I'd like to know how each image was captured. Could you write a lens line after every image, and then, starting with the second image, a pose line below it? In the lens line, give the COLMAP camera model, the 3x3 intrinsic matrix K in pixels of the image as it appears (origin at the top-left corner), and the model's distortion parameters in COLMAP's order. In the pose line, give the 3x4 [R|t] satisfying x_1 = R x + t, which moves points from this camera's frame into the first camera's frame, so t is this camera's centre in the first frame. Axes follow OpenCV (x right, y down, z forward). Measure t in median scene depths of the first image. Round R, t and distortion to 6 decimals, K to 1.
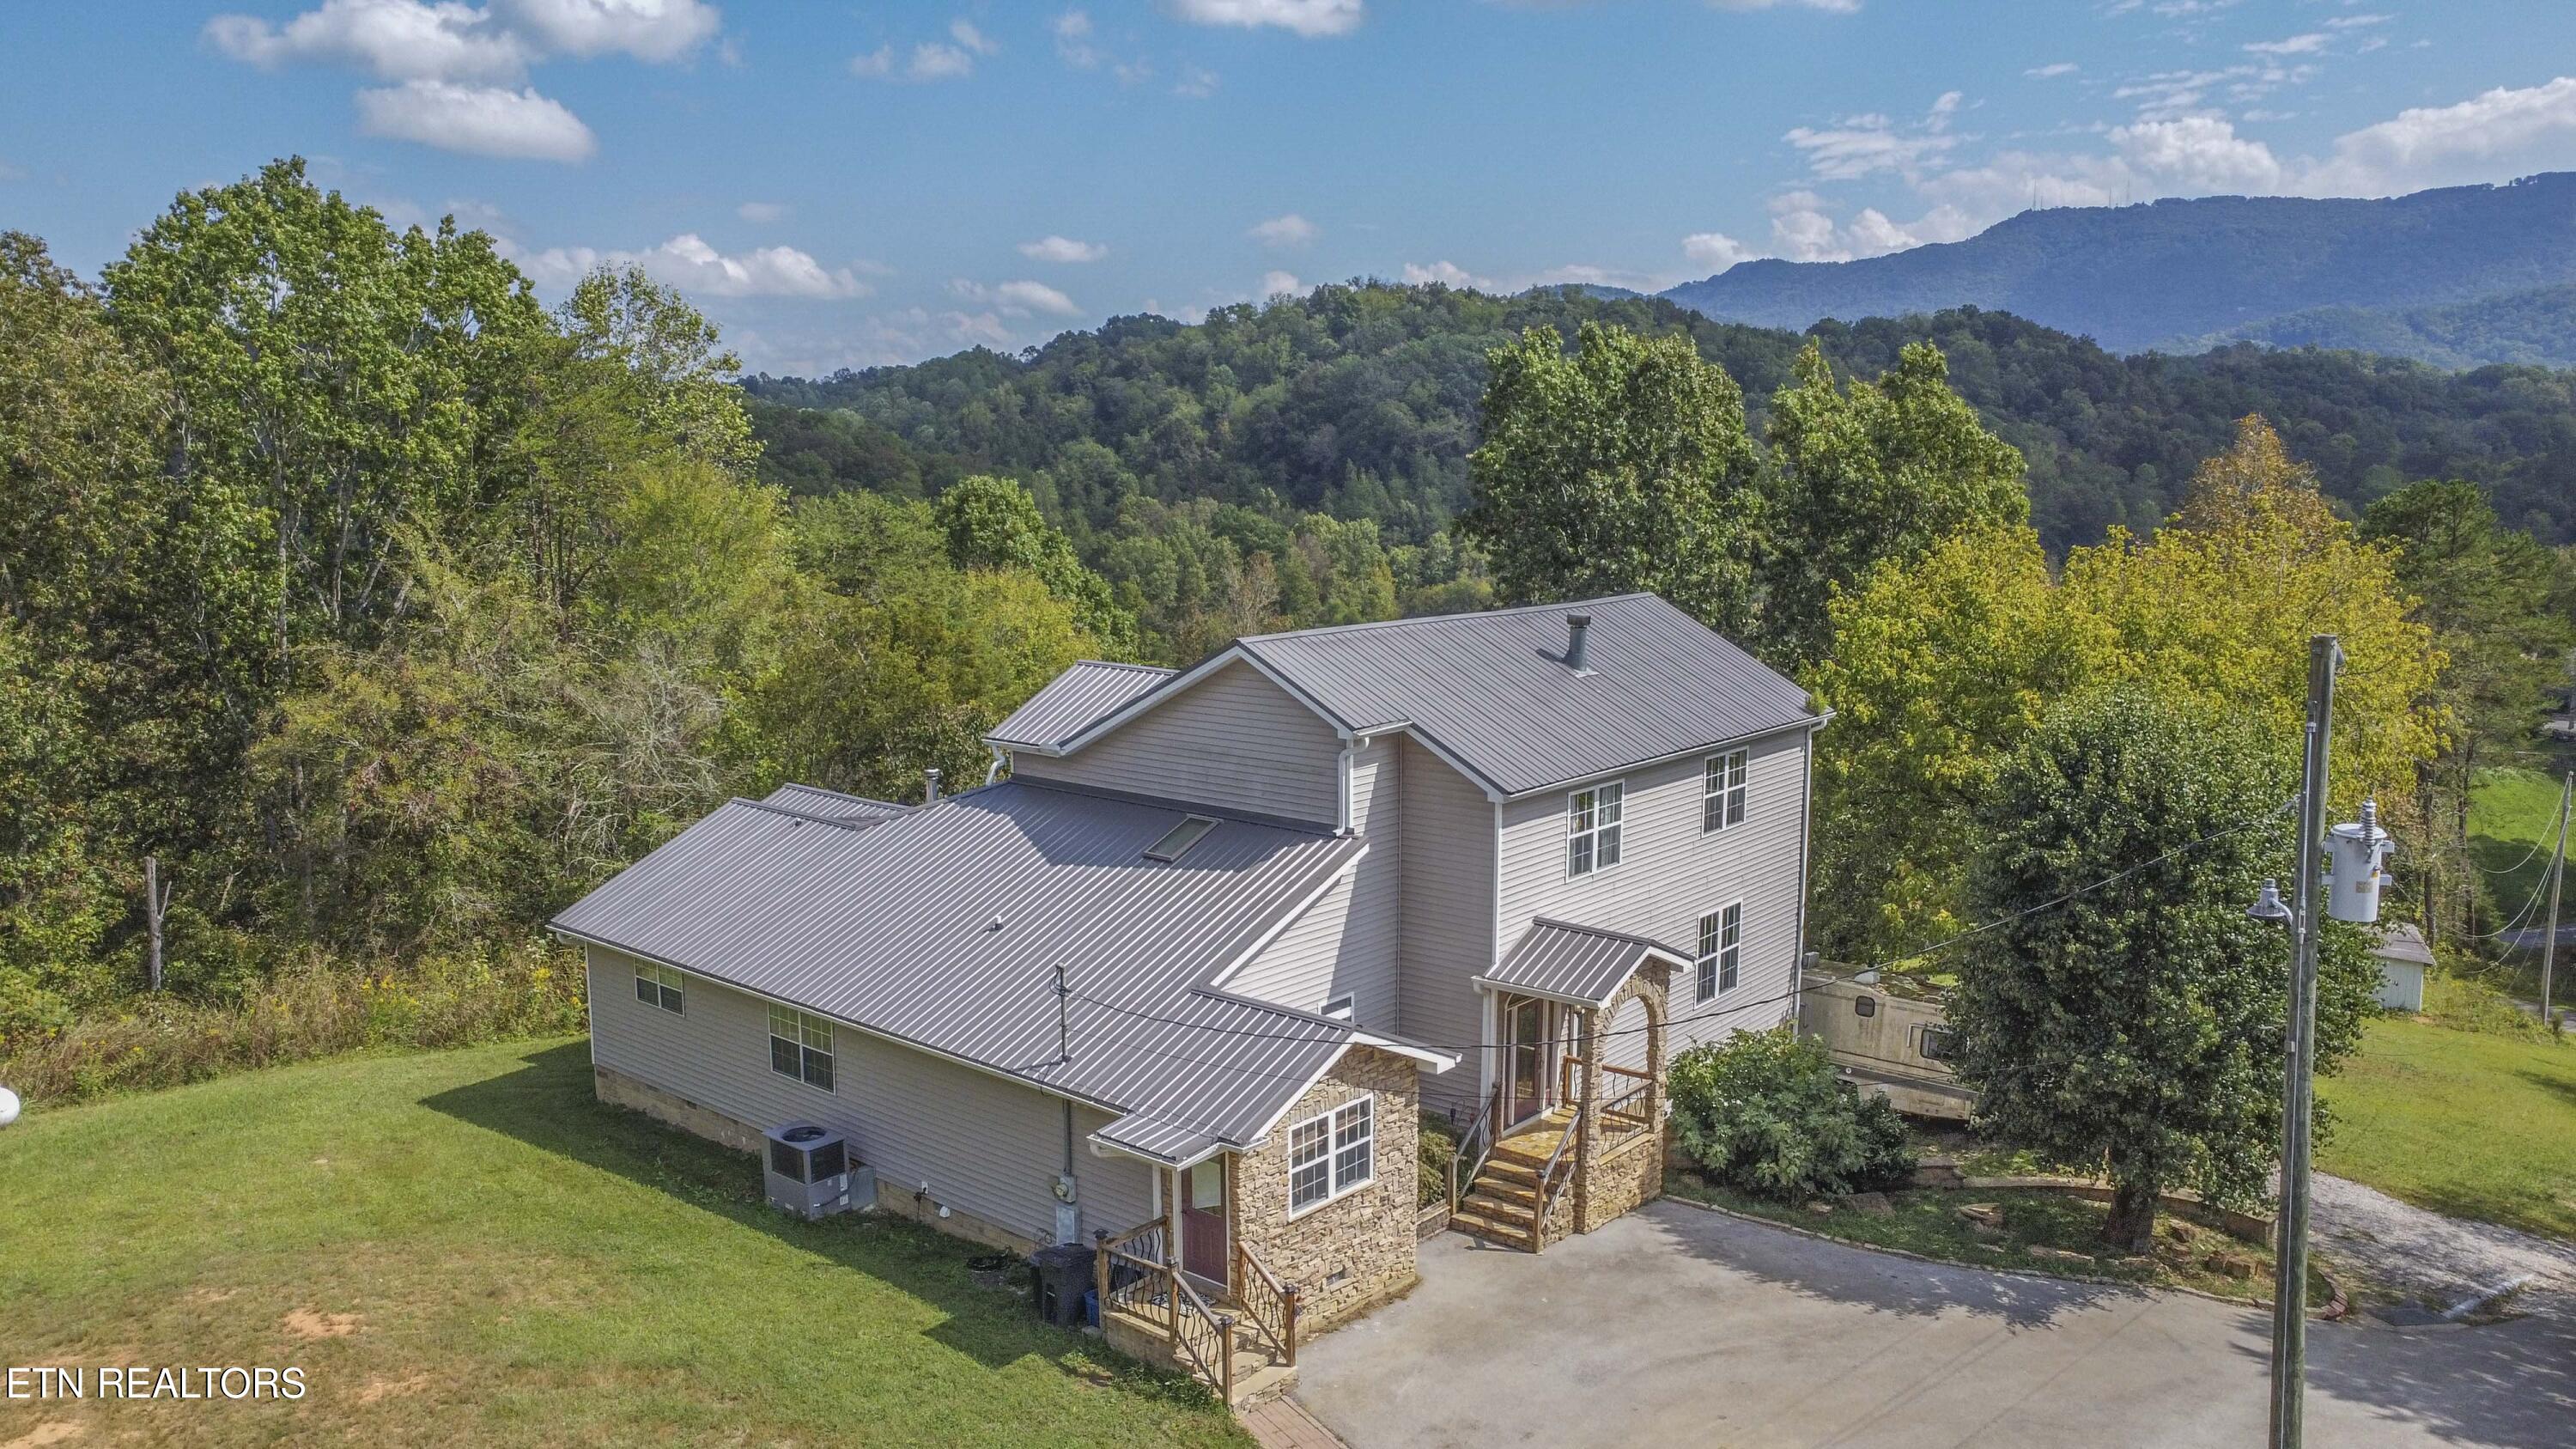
lens RADIAL K [[1932.6, 0, 1288.0], [0, 1932.6, 724.5], [0, 0, 1]] dist [-0.158945, 0.240047]
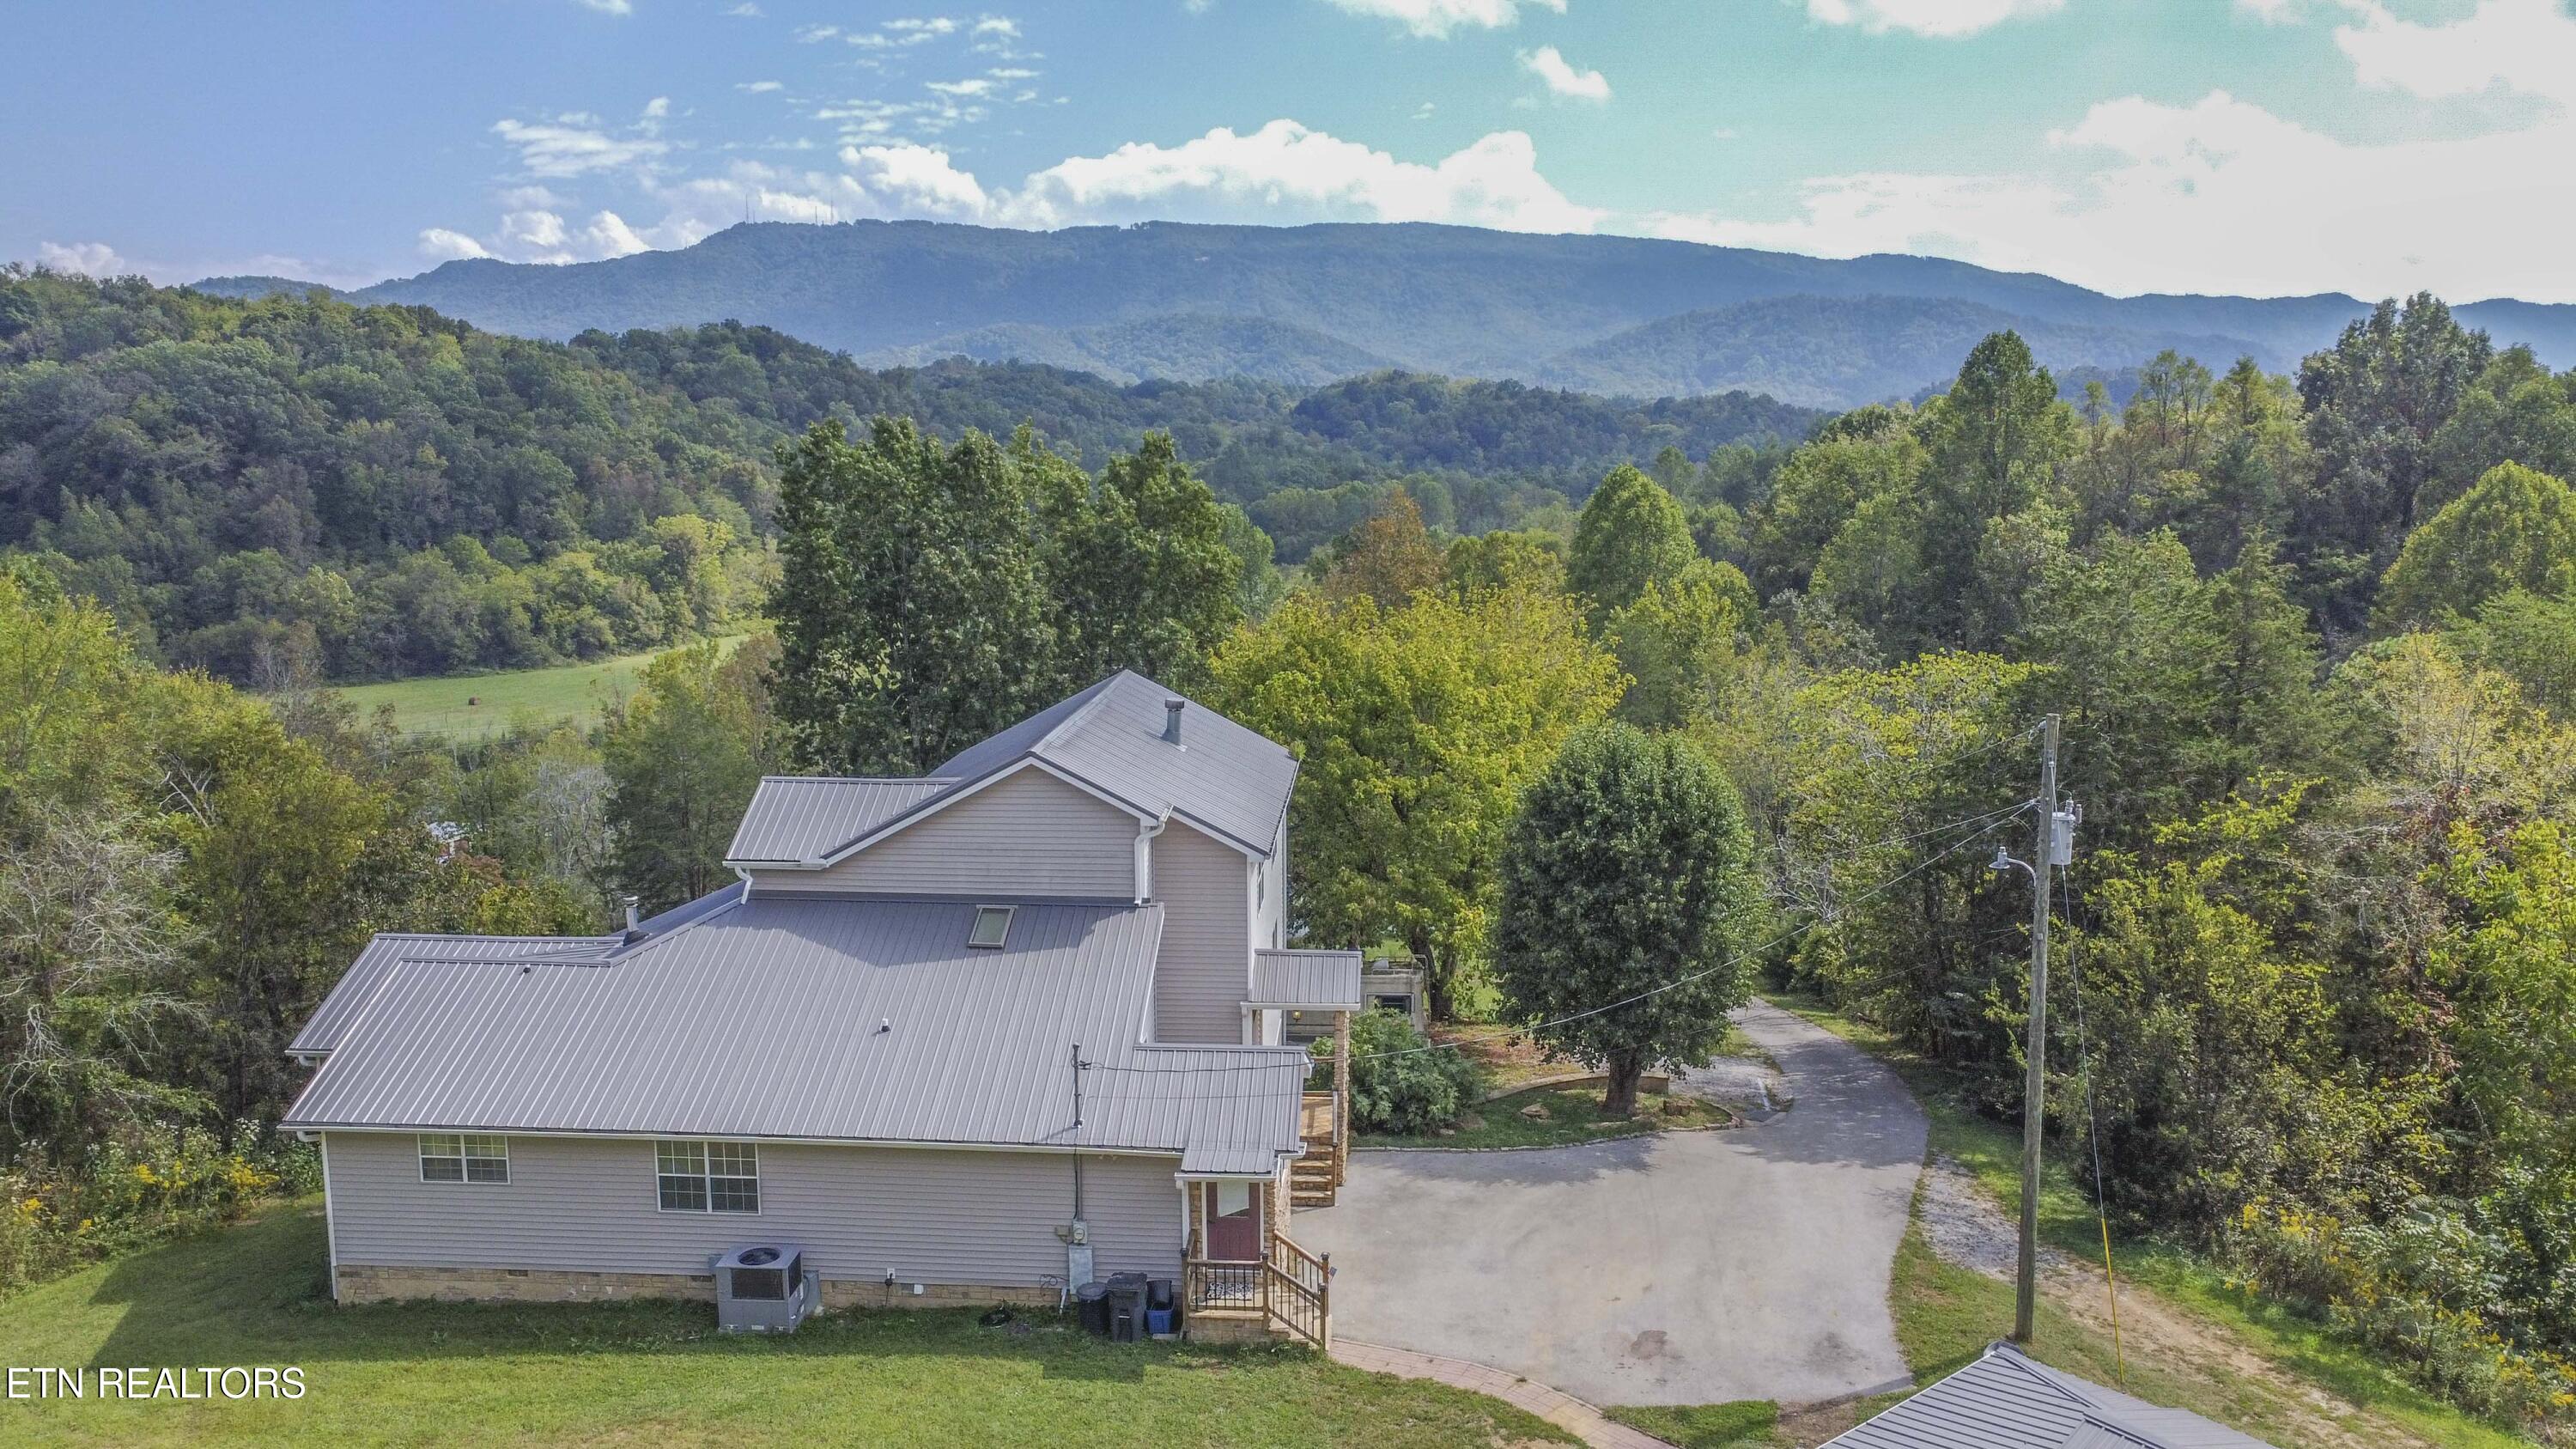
lens RADIAL K [[1952.5, 0, 1288.0], [0, 1952.5, 724.5], [0, 0, 1]] dist [-0.162352, 0.259881]
pose [[0.797209, -0.085384, 0.597635, -0.526925], [0.087045, 0.995861, 0.026165, -0.066930], [-0.597396, 0.031162, 0.801341, -0.027591]]
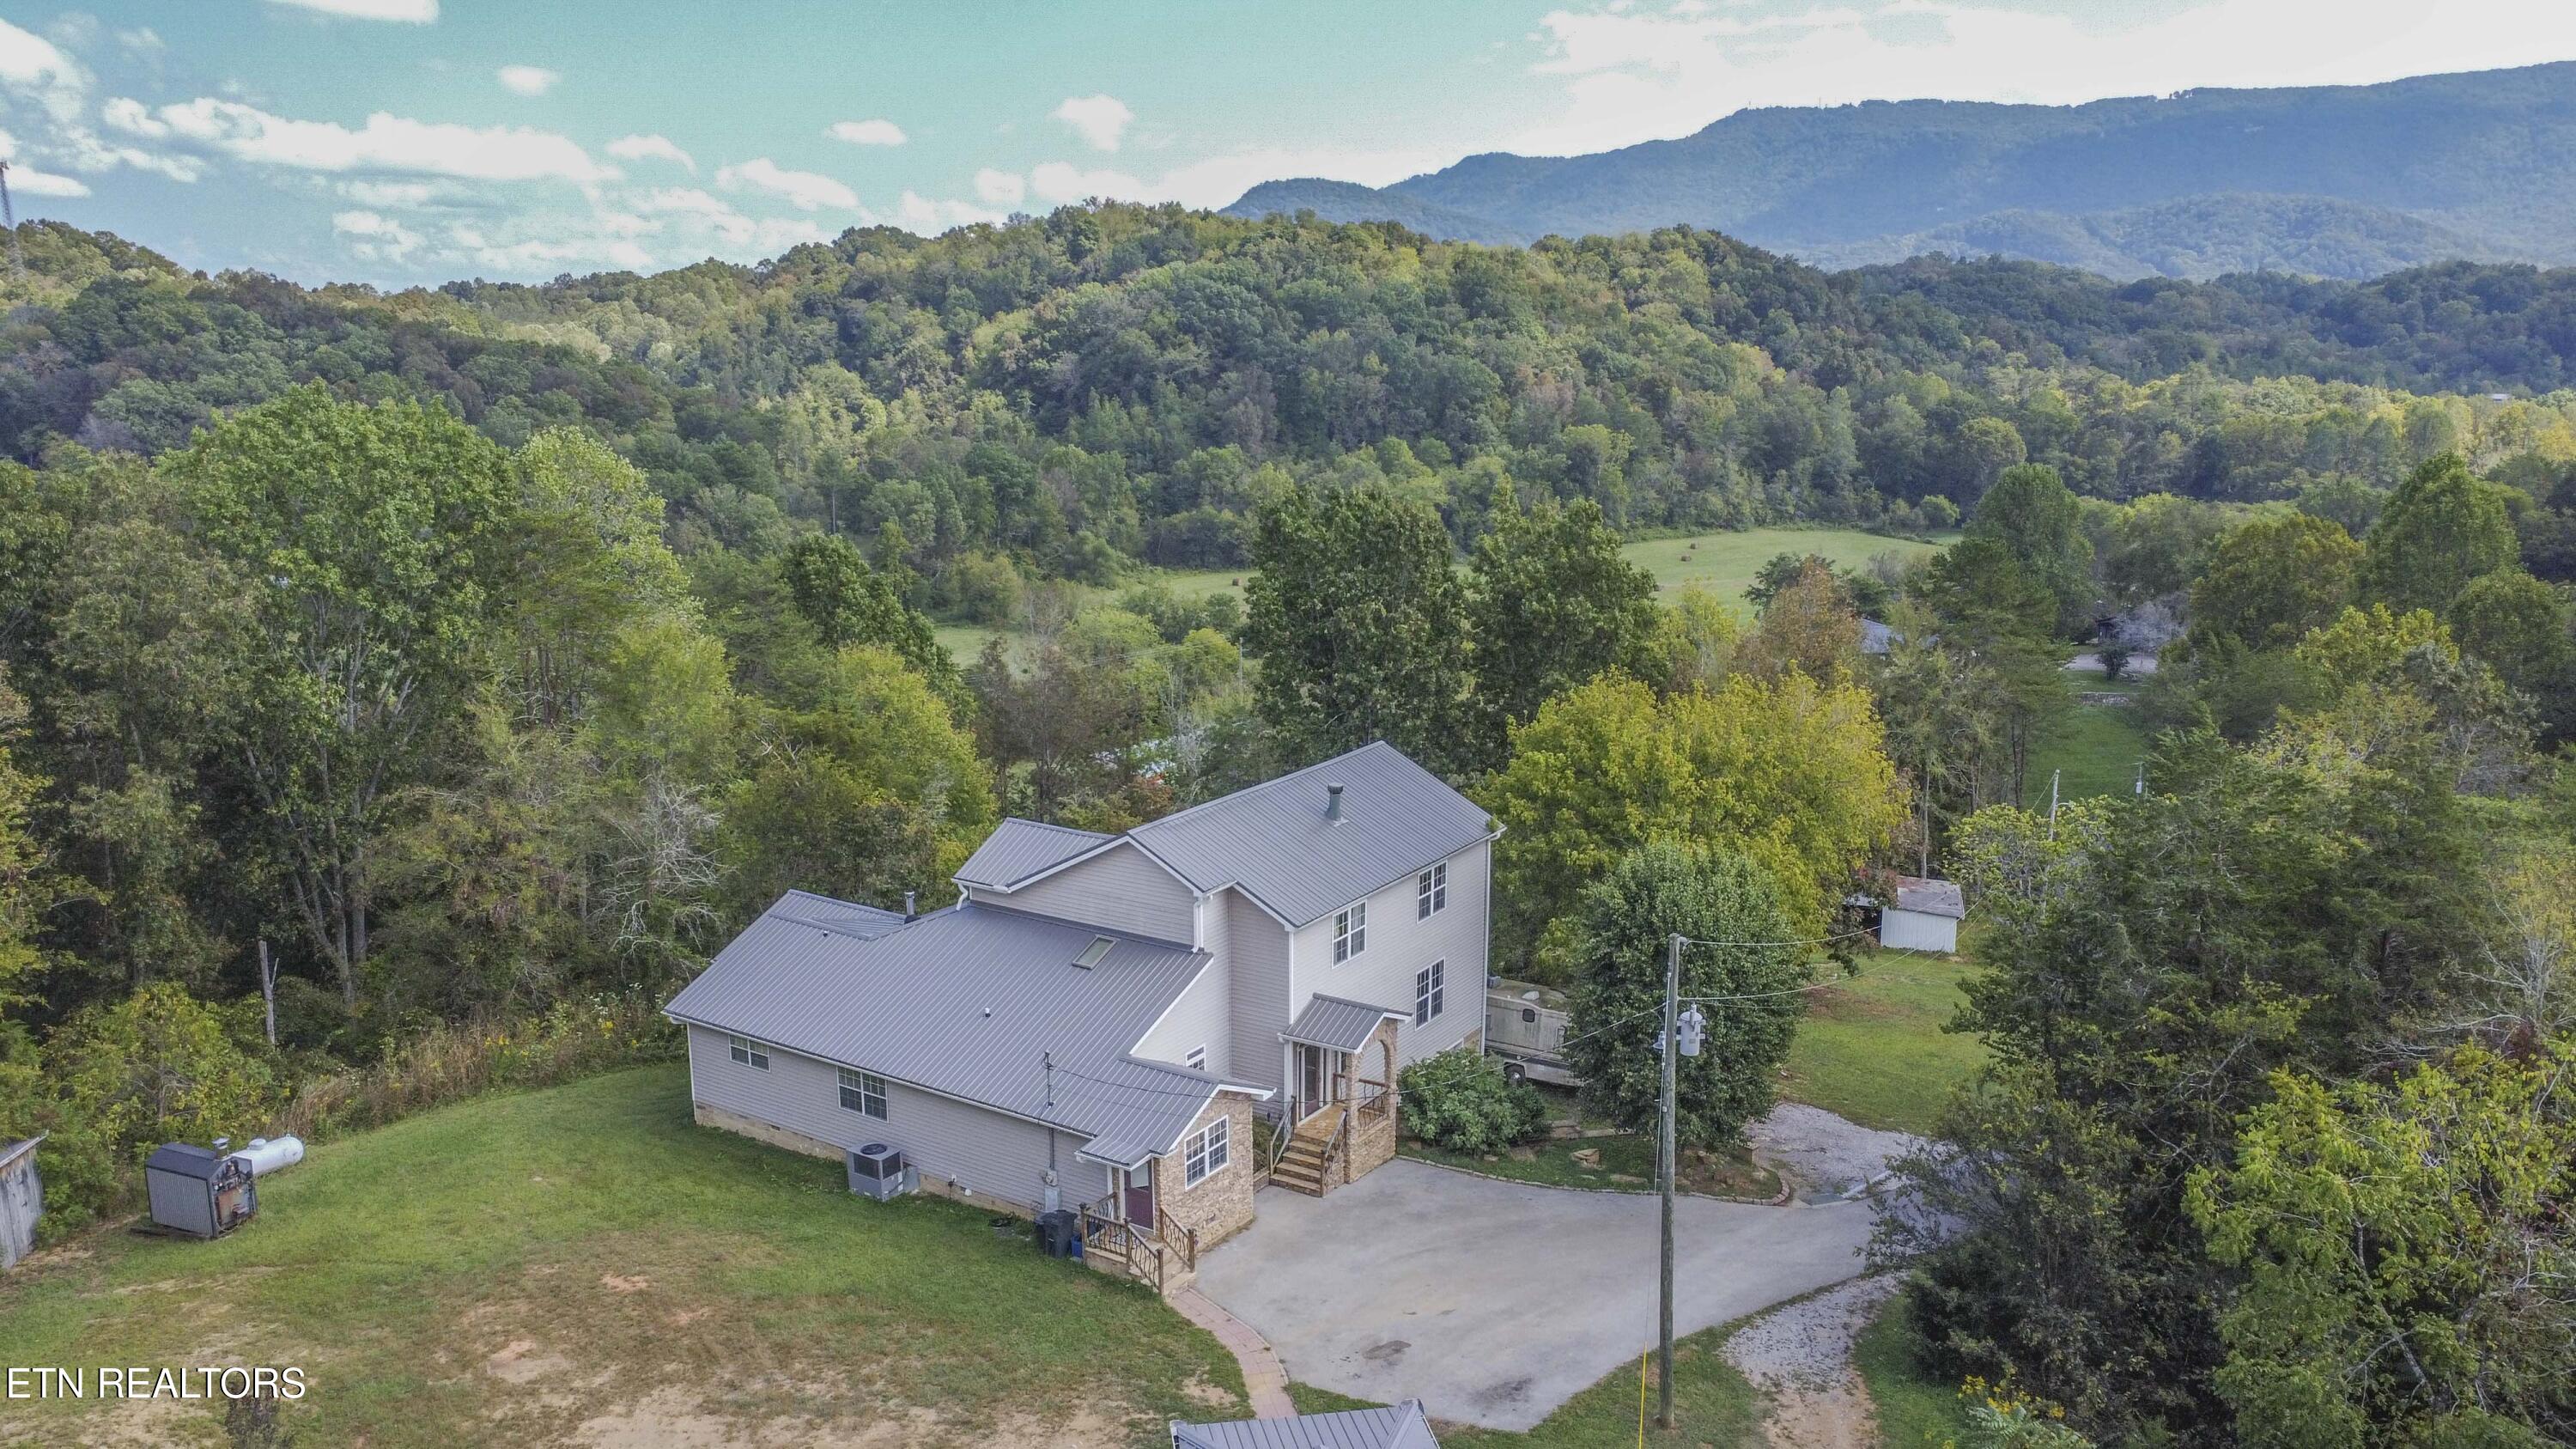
lens RADIAL K [[1952.5, 0, 1288.0], [0, 1952.5, 724.5], [0, 0, 1]] dist [-0.162352, 0.259881]
pose [[0.990507, -0.025220, 0.135132, -0.098794], [0.017052, 0.997976, 0.061266, -0.201432], [-0.136403, -0.058381, 0.988932, -0.544742]]
